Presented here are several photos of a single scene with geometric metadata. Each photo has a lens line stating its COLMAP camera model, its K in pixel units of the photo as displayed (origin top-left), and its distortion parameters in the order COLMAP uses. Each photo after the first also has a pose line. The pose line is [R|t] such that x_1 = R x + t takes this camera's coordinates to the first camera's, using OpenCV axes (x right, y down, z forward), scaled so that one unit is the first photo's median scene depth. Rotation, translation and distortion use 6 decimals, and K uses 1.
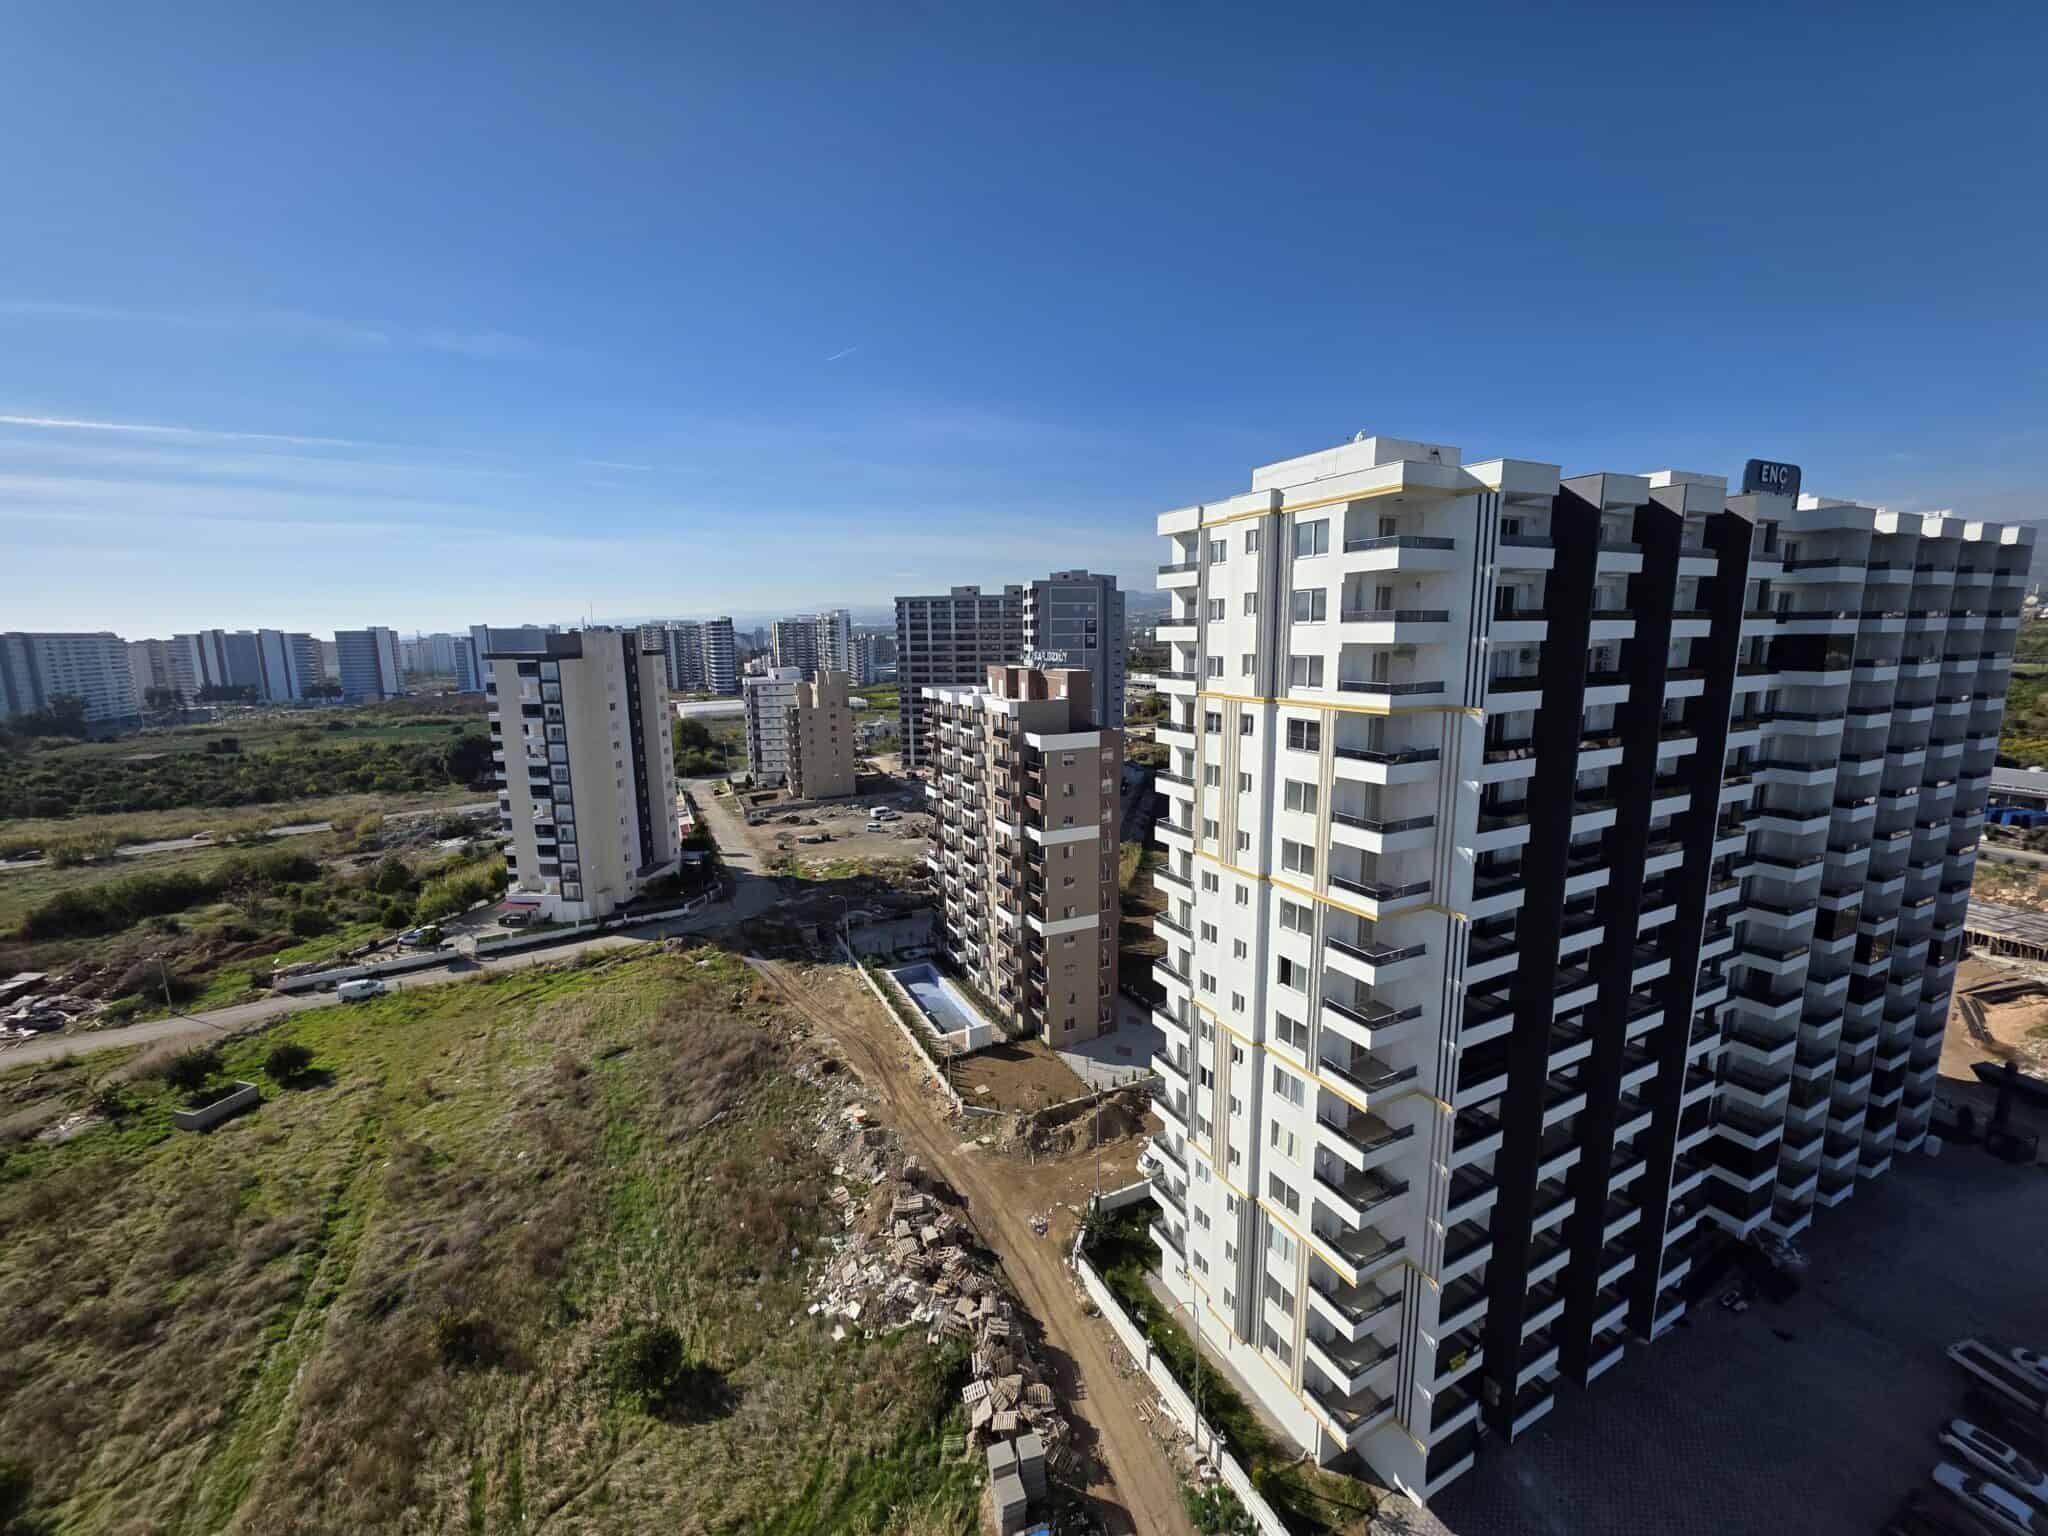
lens RADIAL K [[834.2, 0, 1057.1], [0, 834.2, 763.1], [0, 0, 1]] dist [0.000736, -0.000038]
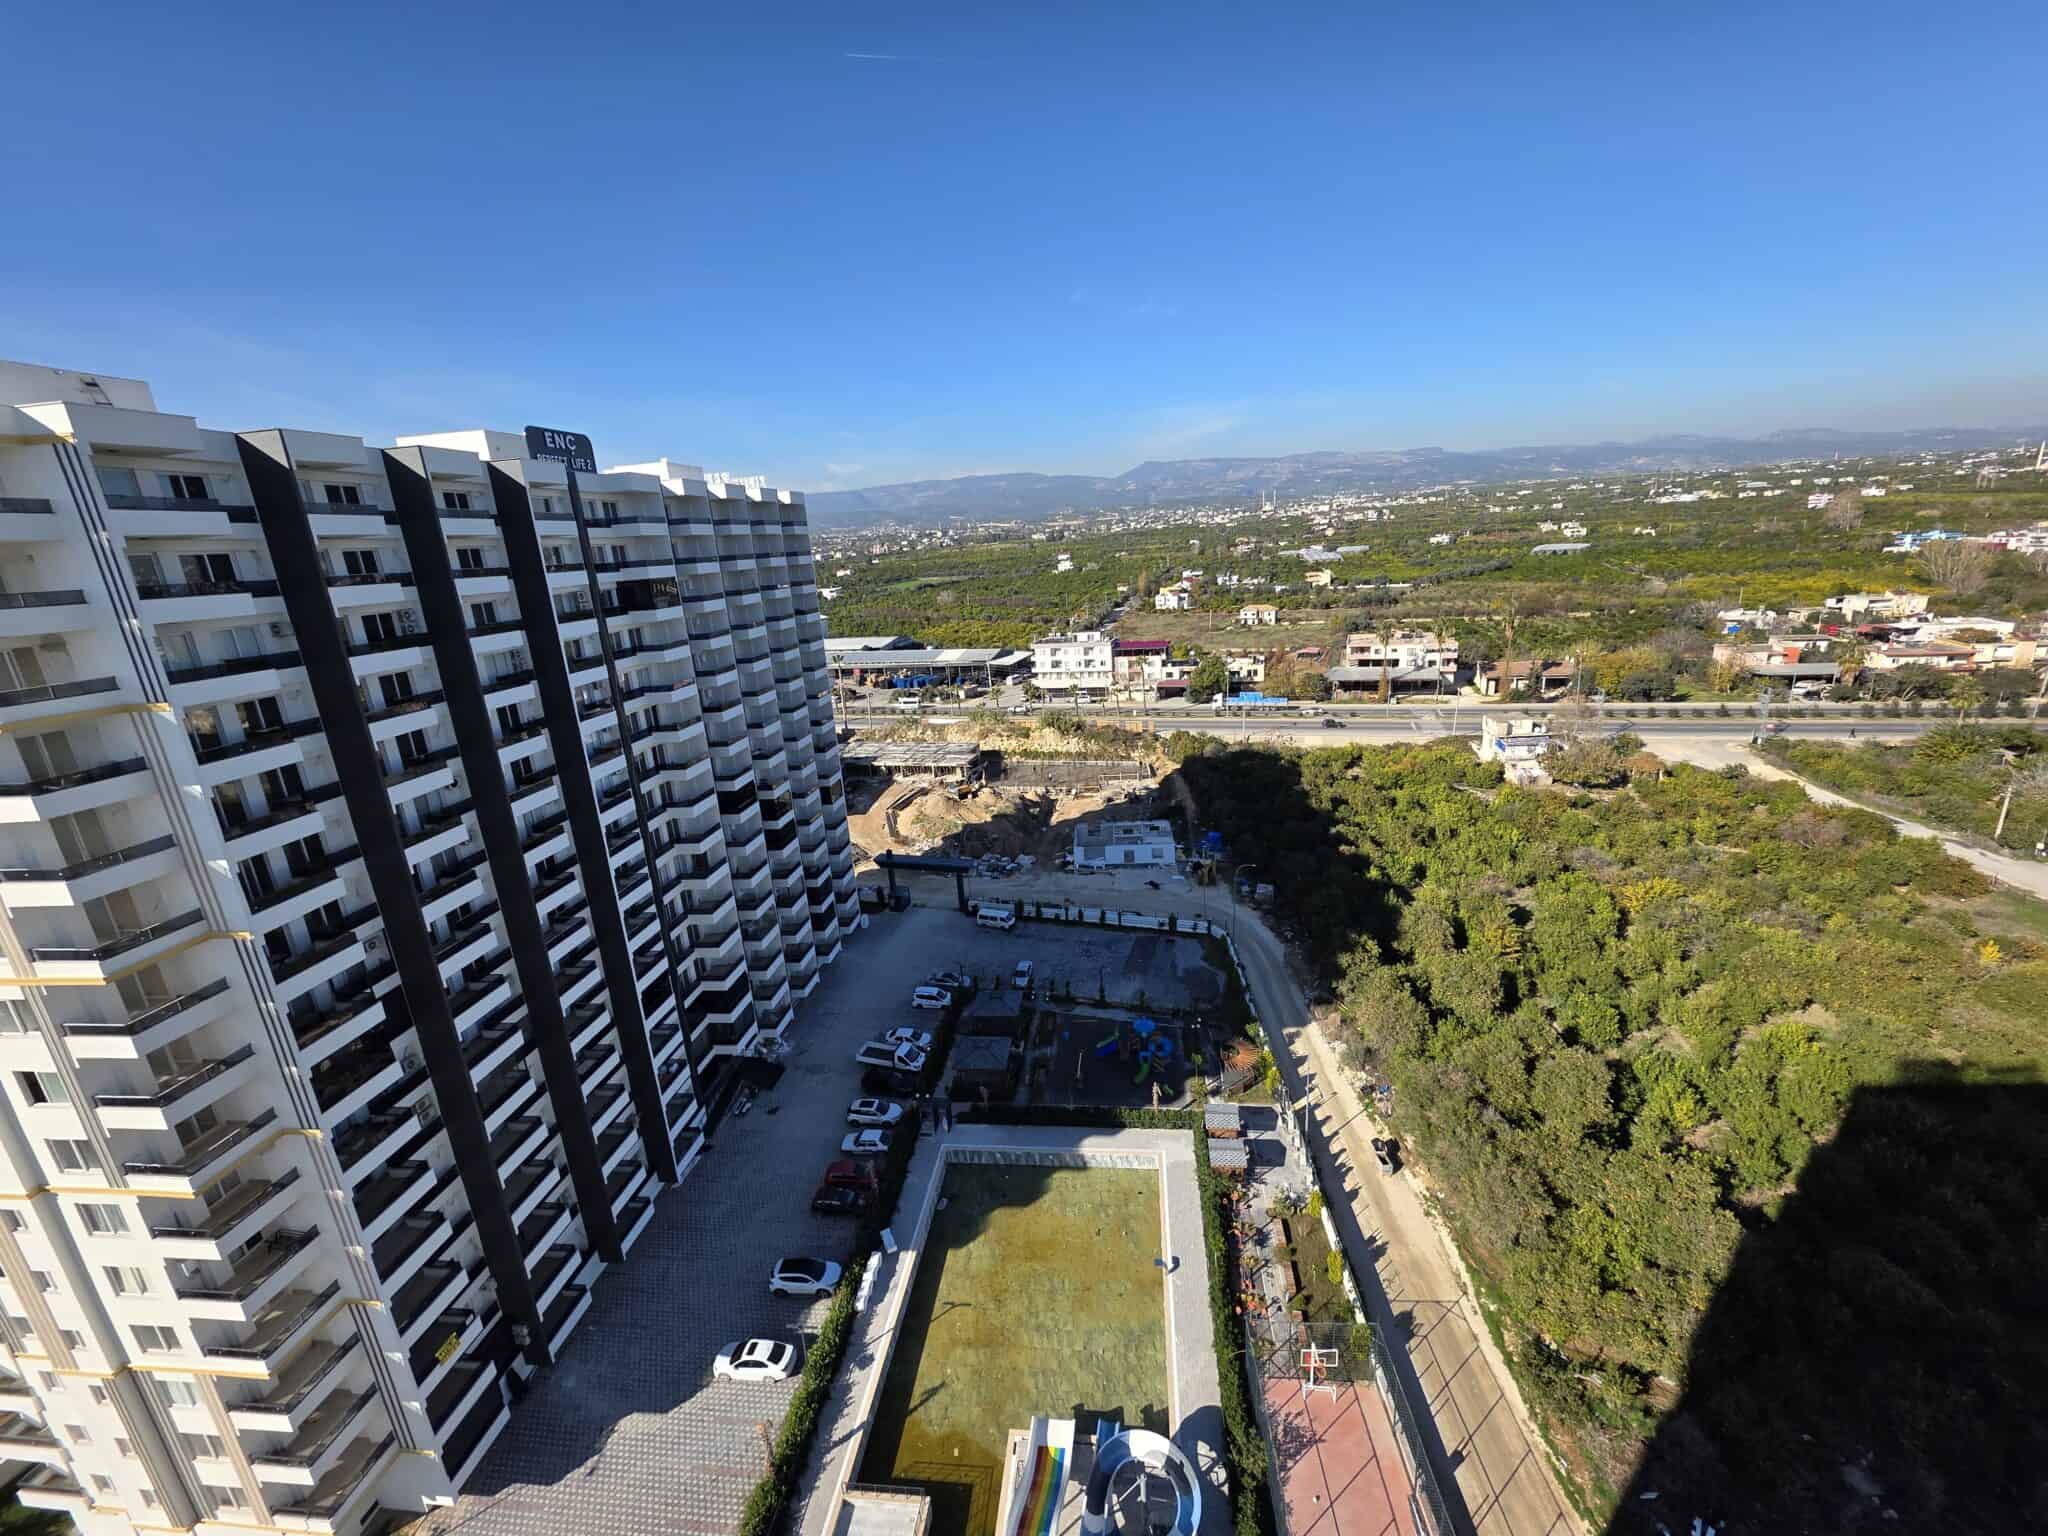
lens RADIAL K [[814.8, 0, 1031.1], [0, 814.8, 763.0], [0, 0, 1]] dist [0.000373, 0.000050]
pose [[0.557243, -0.244991, 0.793385, 0.244961], [0.192114, 0.967597, 0.163854, 0.020643], [-0.807820, 0.061114, 0.586253, -0.150745]]
